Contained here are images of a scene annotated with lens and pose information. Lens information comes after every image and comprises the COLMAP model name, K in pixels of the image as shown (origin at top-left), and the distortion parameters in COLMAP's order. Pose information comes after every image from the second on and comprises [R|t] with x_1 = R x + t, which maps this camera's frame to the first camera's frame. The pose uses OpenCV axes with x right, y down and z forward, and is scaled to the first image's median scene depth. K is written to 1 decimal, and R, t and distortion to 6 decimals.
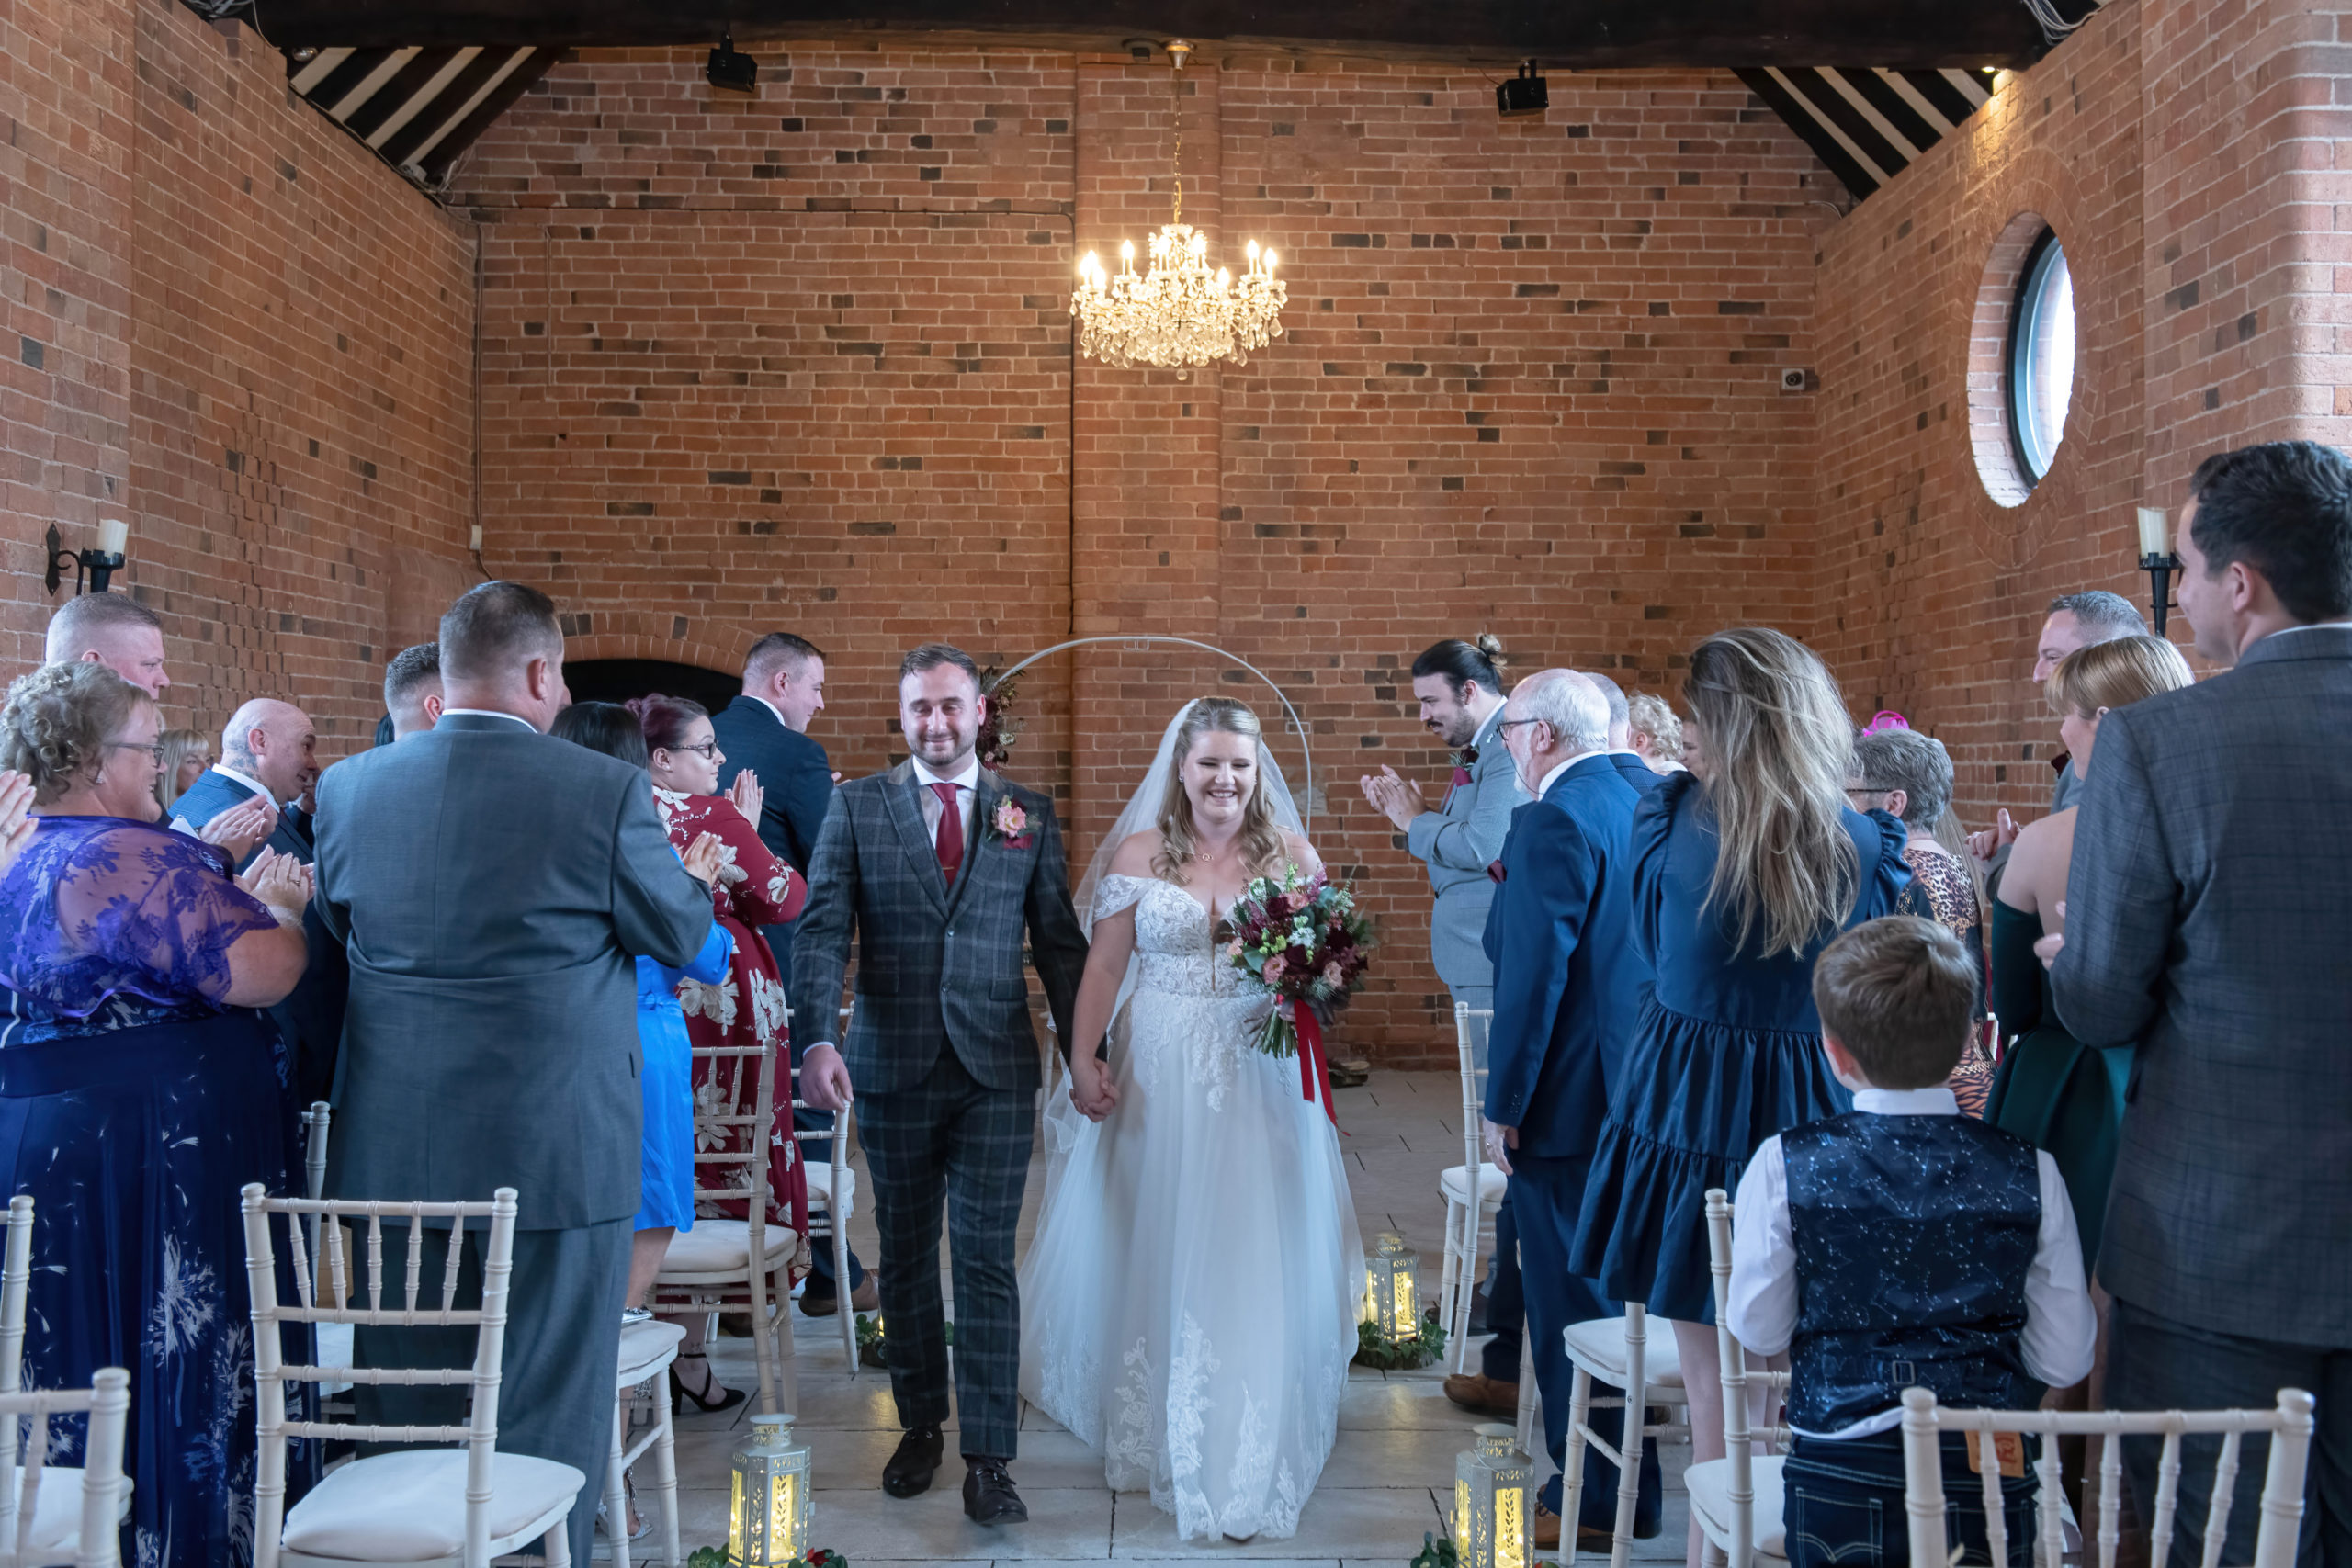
lens RADIAL K [[2401.5, 0, 1176.0], [0, 2401.5, 784.0], [0, 0, 1]] dist [-0.006318, 0.001403]
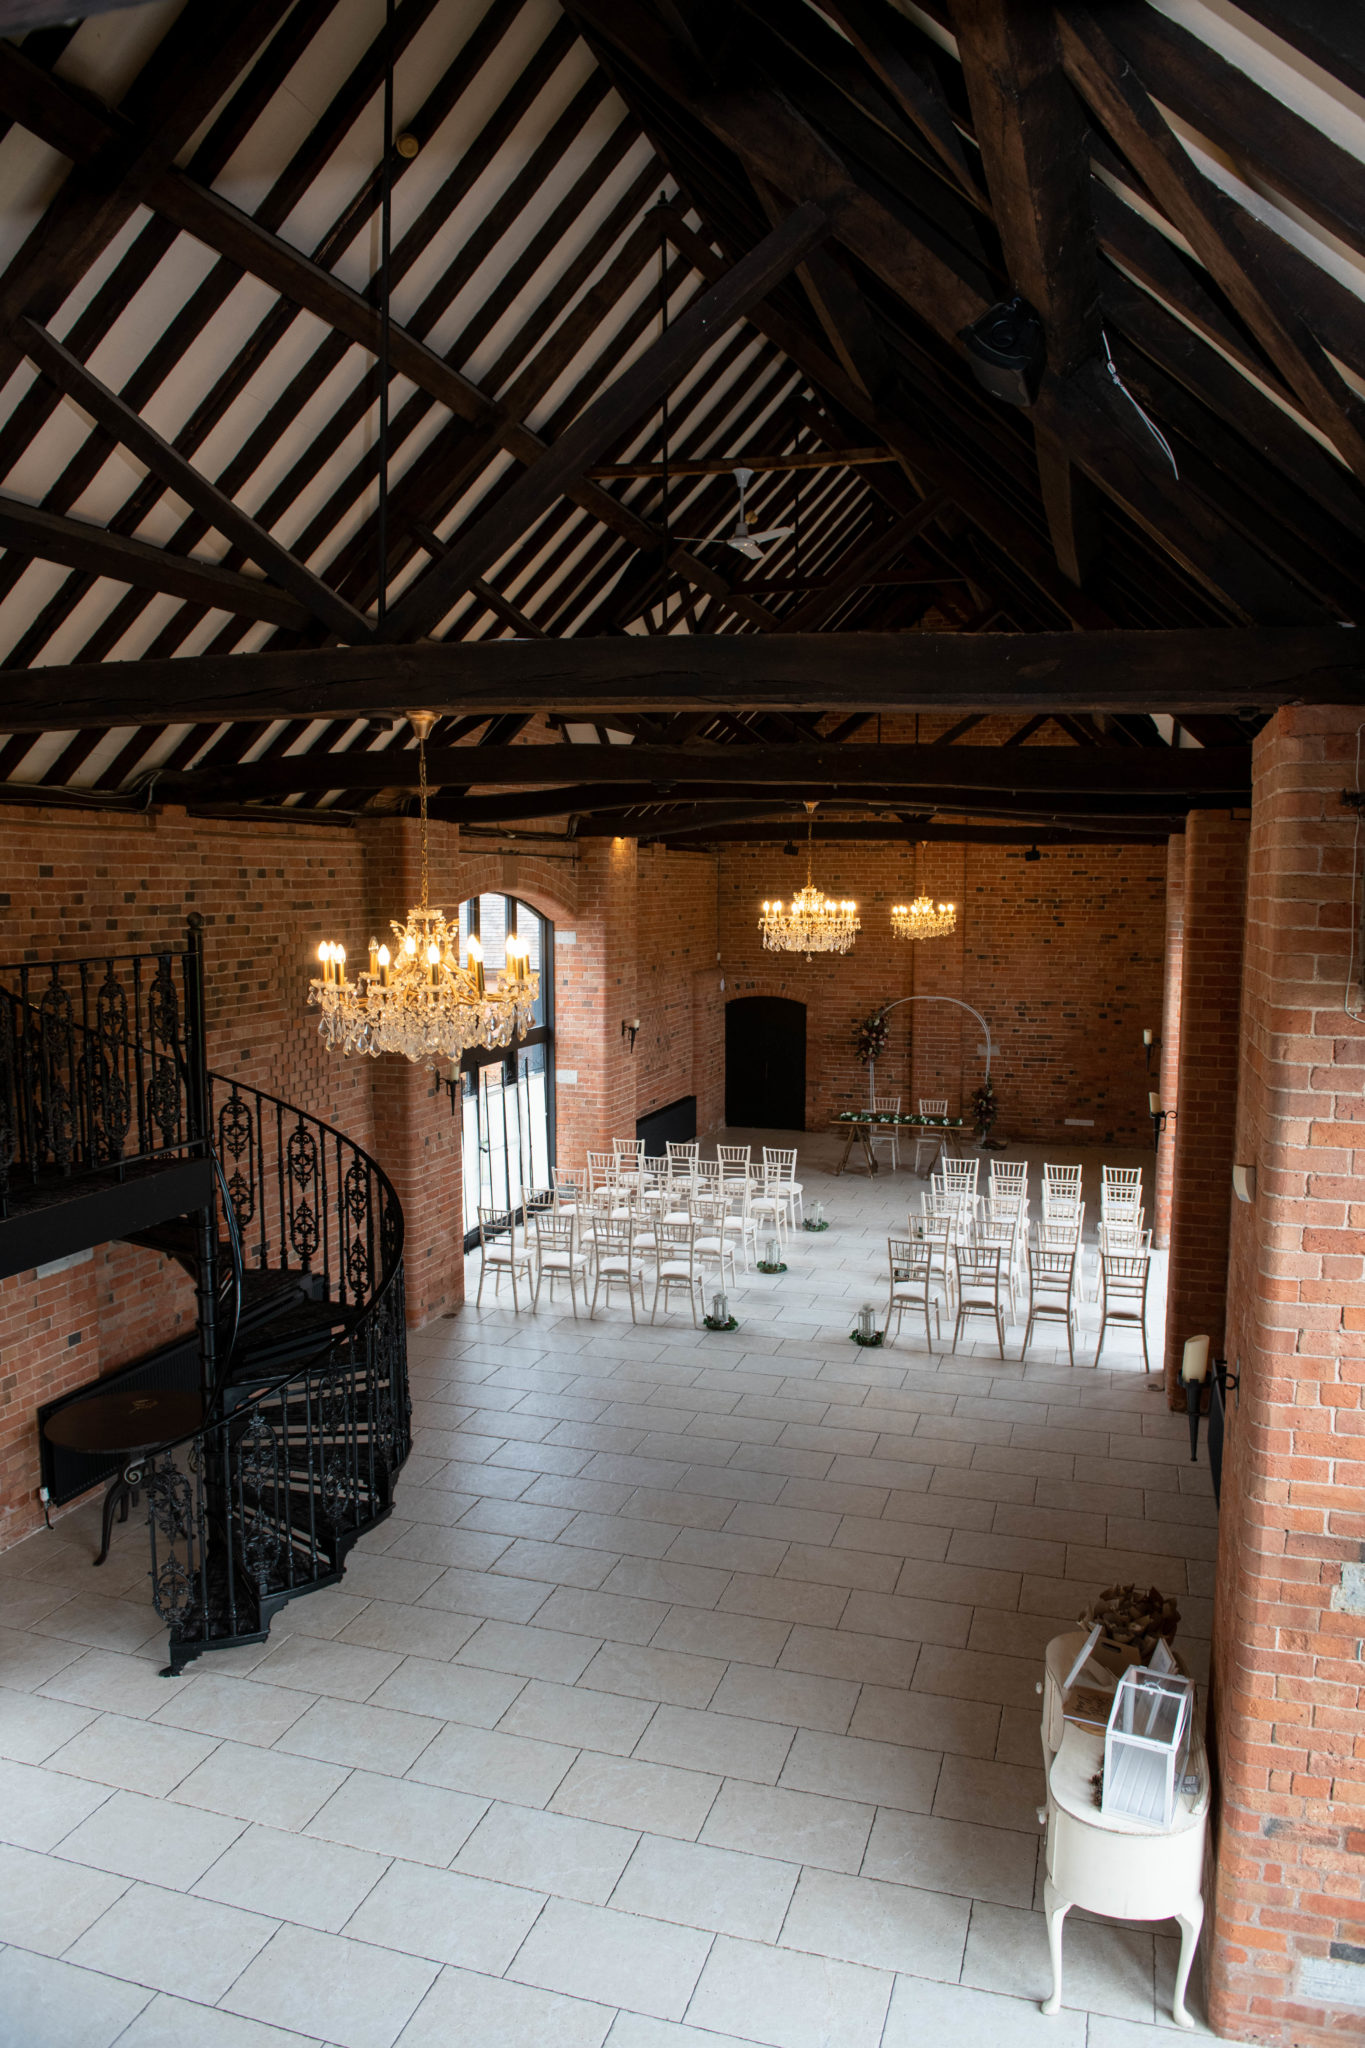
lens RADIAL K [[1432.3, 0, 682.5], [0, 1432.3, 1024.0], [0, 0, 1]] dist [-0.000783, -0.000711]
pose [[0.953087, 0.026365, -0.301546, 0.220576], [0.002260, 0.995552, 0.094188, -0.190950], [0.302688, -0.090451, 0.948788, -0.765324]]
